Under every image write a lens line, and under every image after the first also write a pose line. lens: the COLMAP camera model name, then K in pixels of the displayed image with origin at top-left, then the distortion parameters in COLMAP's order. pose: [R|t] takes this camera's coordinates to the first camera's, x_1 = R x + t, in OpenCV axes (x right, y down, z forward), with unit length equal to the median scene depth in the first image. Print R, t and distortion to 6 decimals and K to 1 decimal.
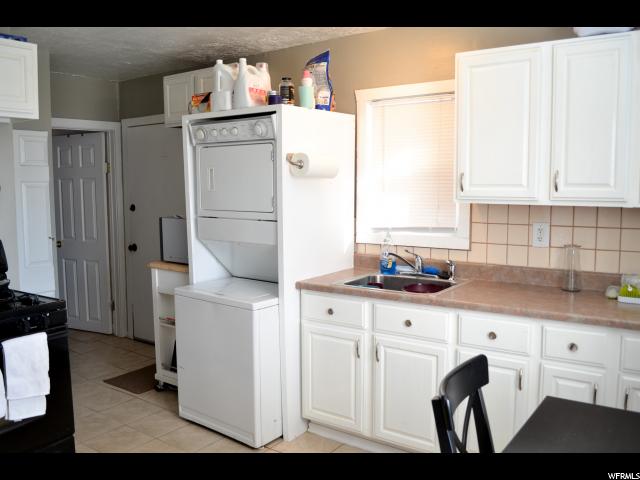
lens RADIAL K [[559.4, 0, 320.3], [0, 559.4, 240.7], [0, 0, 1]] dist [-0.090562, 0.007506]
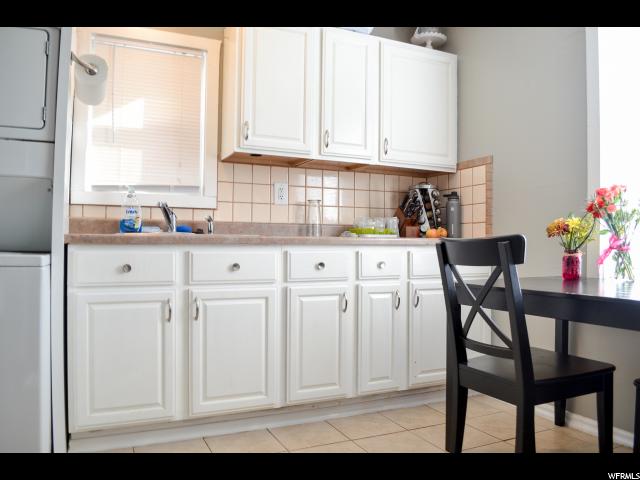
lens RADIAL K [[515.7, 0, 320.0], [0, 515.7, 238.8], [0, 0, 1]] dist [-0.055132, -0.001072]
pose [[0.483784, 0.020672, 0.874943, -0.477496], [0.080266, 0.994460, -0.067877, 0.157957], [-0.871499, 0.103066, 0.479444, 0.433948]]
